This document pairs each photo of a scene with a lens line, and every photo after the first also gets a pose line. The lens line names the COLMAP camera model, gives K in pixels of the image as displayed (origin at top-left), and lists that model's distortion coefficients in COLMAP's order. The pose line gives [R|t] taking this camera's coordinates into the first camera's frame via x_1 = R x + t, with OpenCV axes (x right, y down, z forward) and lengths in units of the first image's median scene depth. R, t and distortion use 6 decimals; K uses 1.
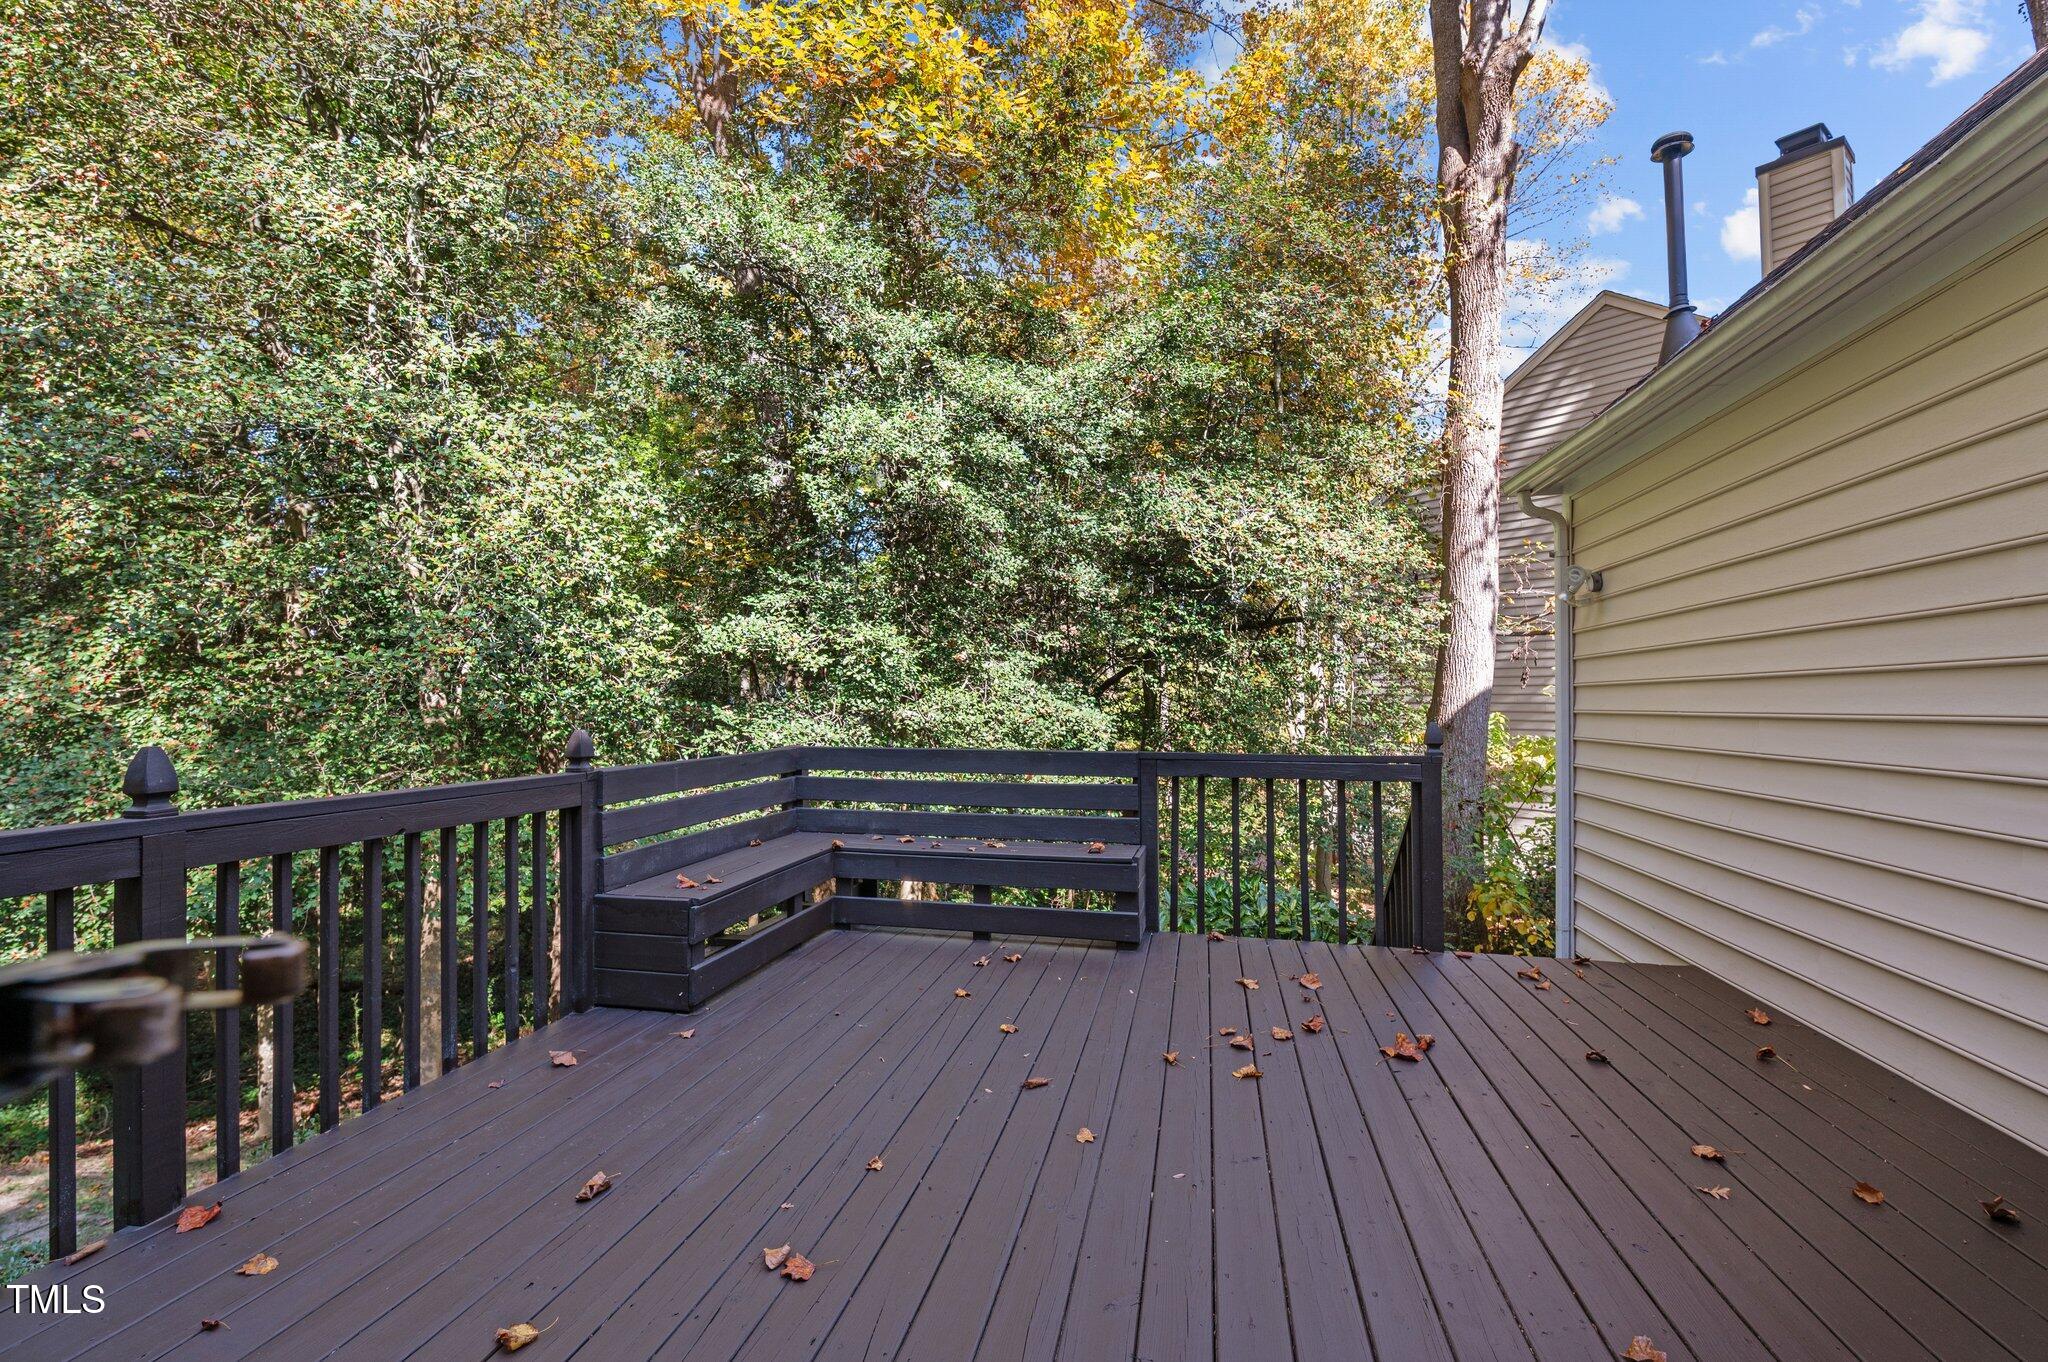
lens RADIAL K [[884.0, 0, 1007.0], [0, 884.0, 679.7], [0, 0, 1]] dist [0.012682, -0.009476]
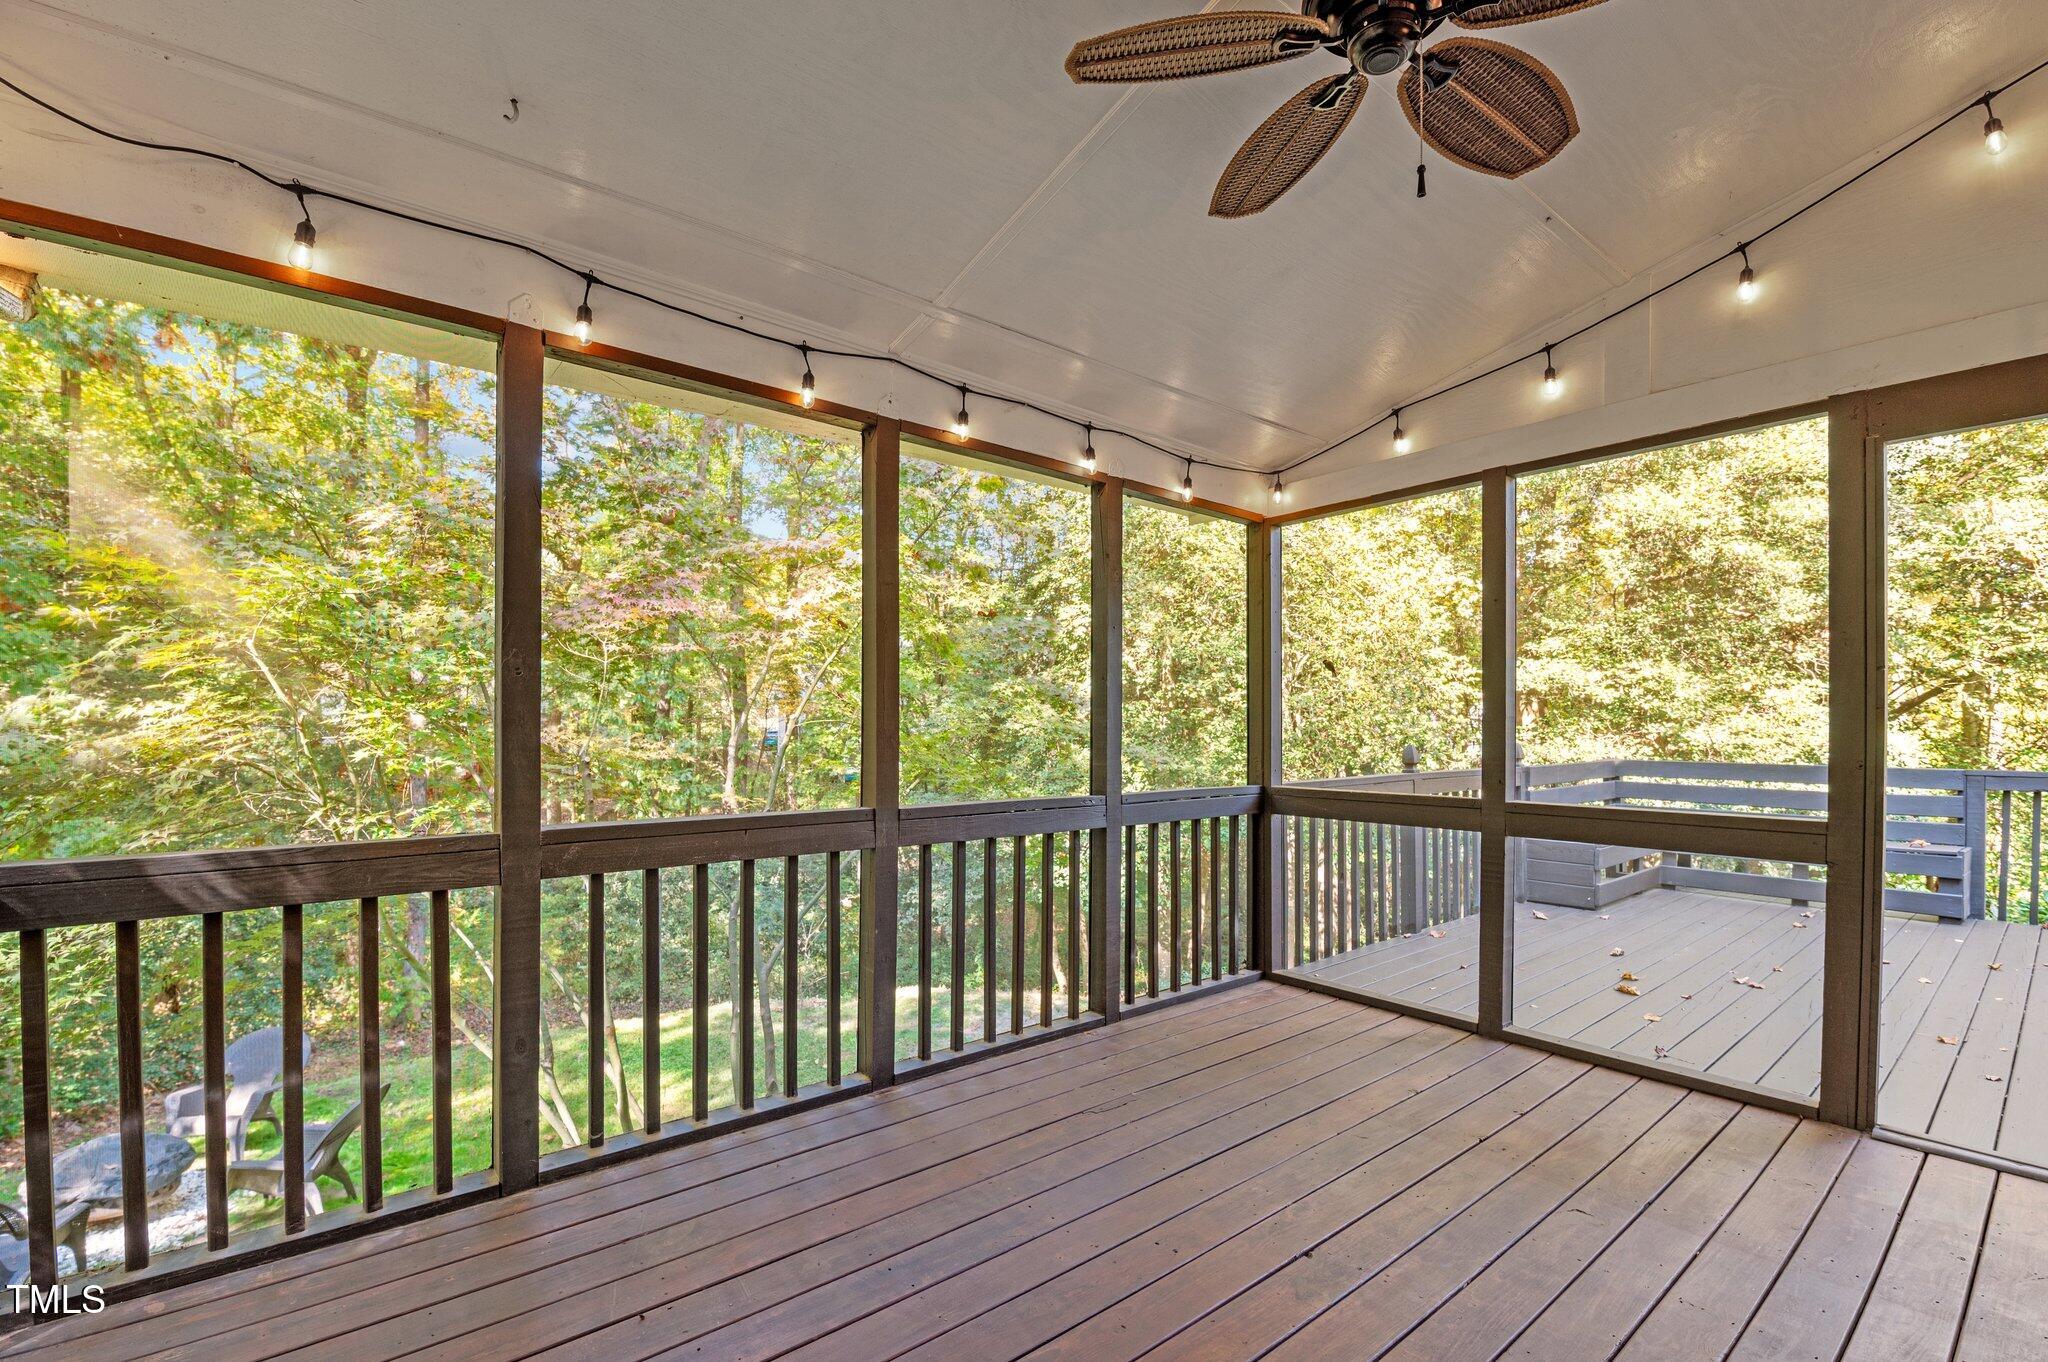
lens RADIAL K [[884.0, 0, 1055.6], [0, 884.0, 731.7], [0, 0, 1]] dist [0.012682, -0.009476]
pose [[0.804147, 0.007680, -0.594381, -0.137088], [0.015392, 0.999312, 0.033736, -0.032969], [0.594231, -0.036277, 0.803476, -0.746090]]
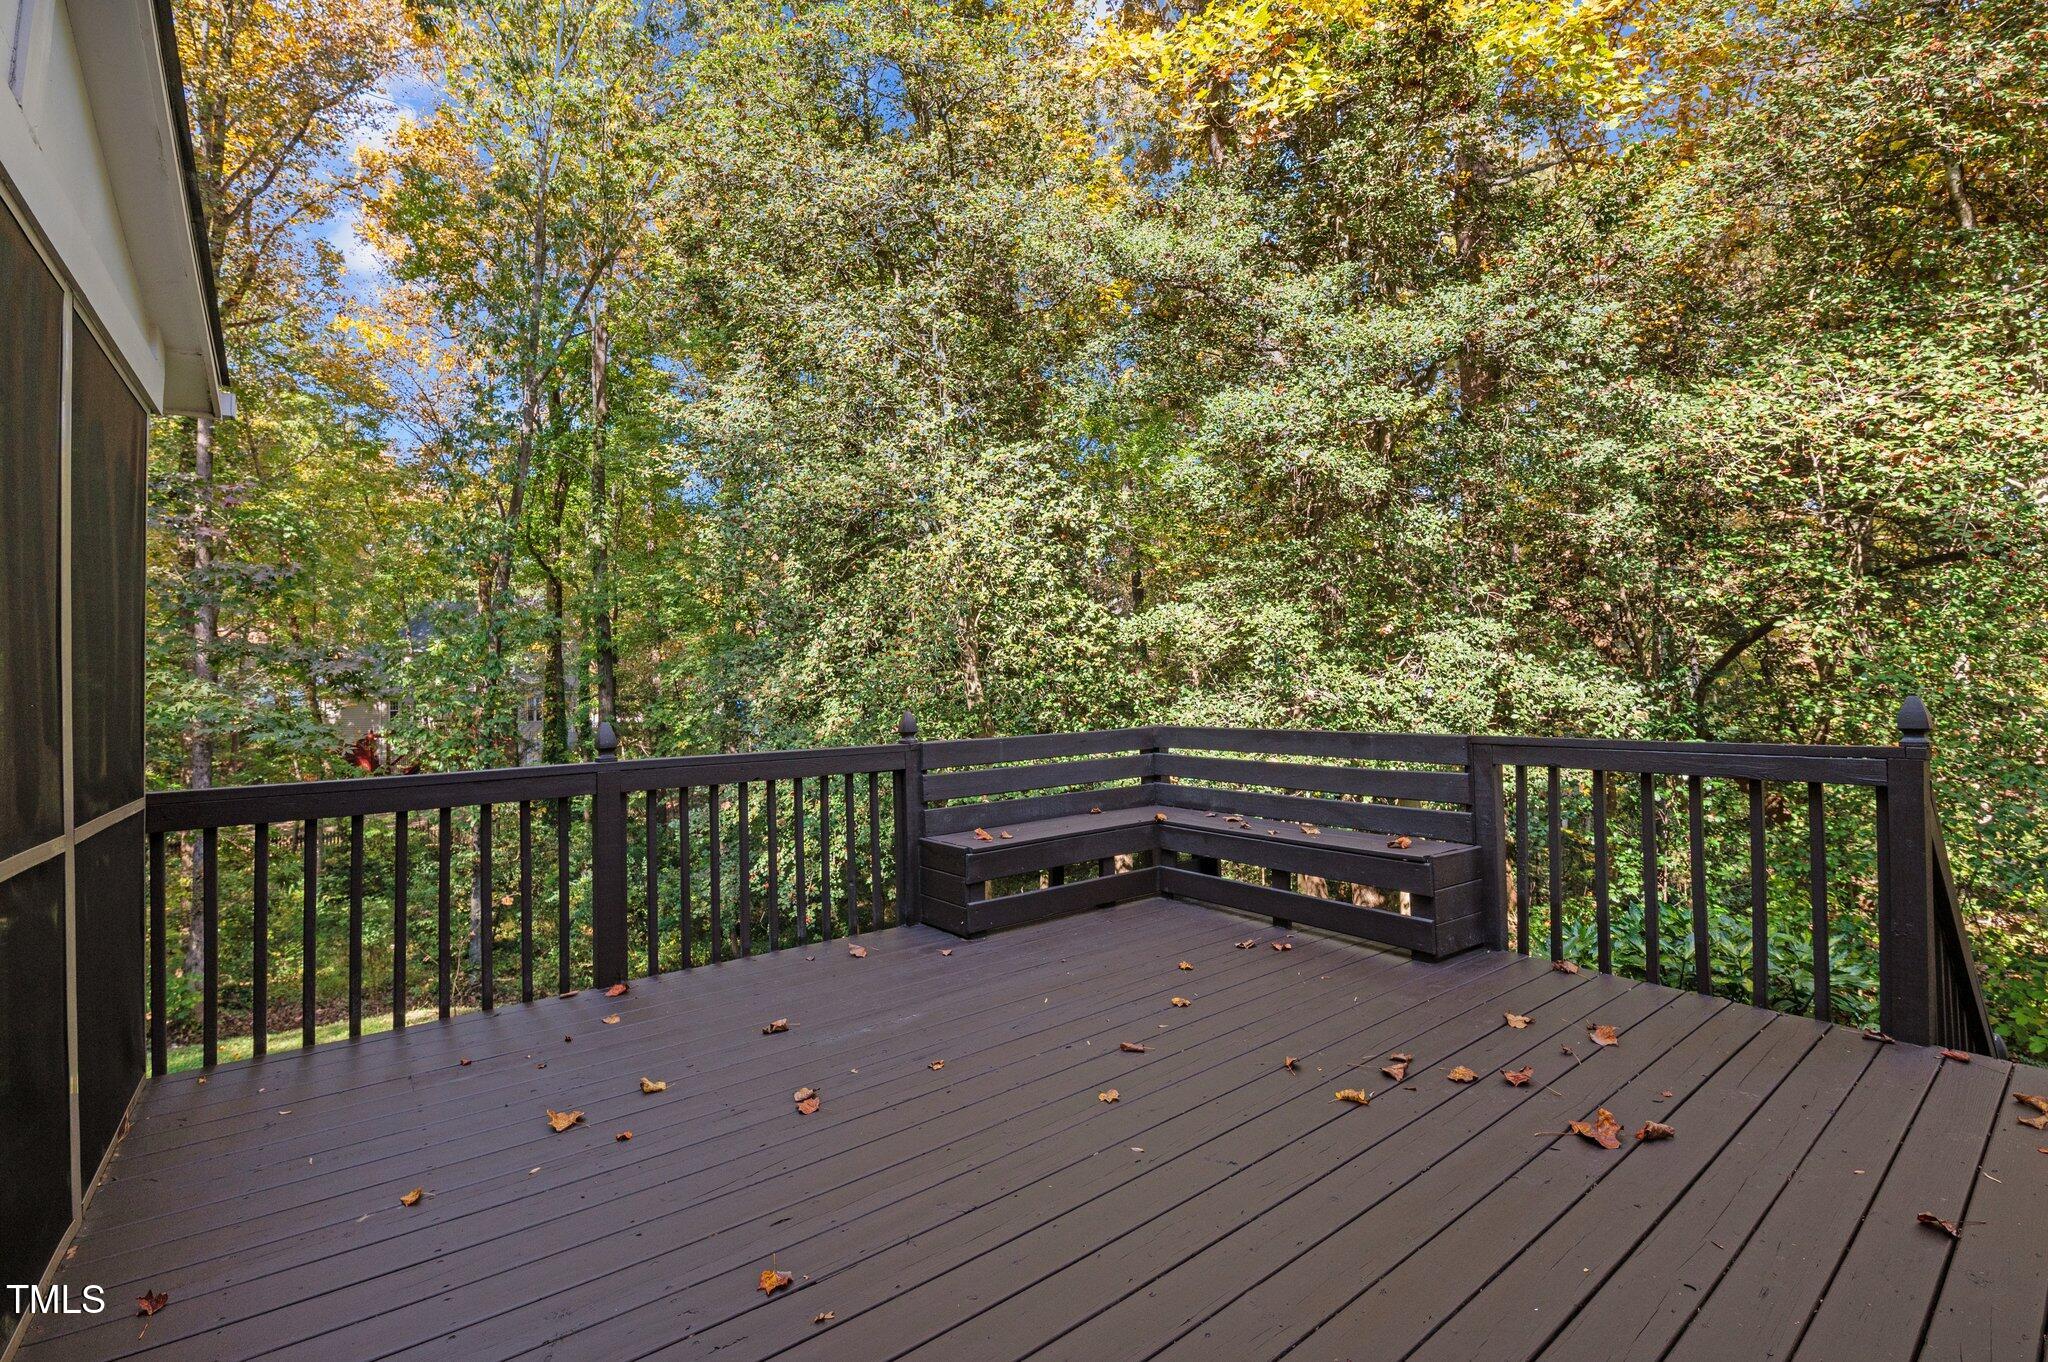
lens RADIAL K [[884.0, 0, 1006.8], [0, 884.0, 669.8], [0, 0, 1]] dist [0.012682, -0.009476]
pose [[0.769653, -0.032336, -0.637643, 0.364547], [0.039078, 0.999230, -0.003504, 0.004734], [0.637265, -0.022221, 0.770324, 0.067174]]
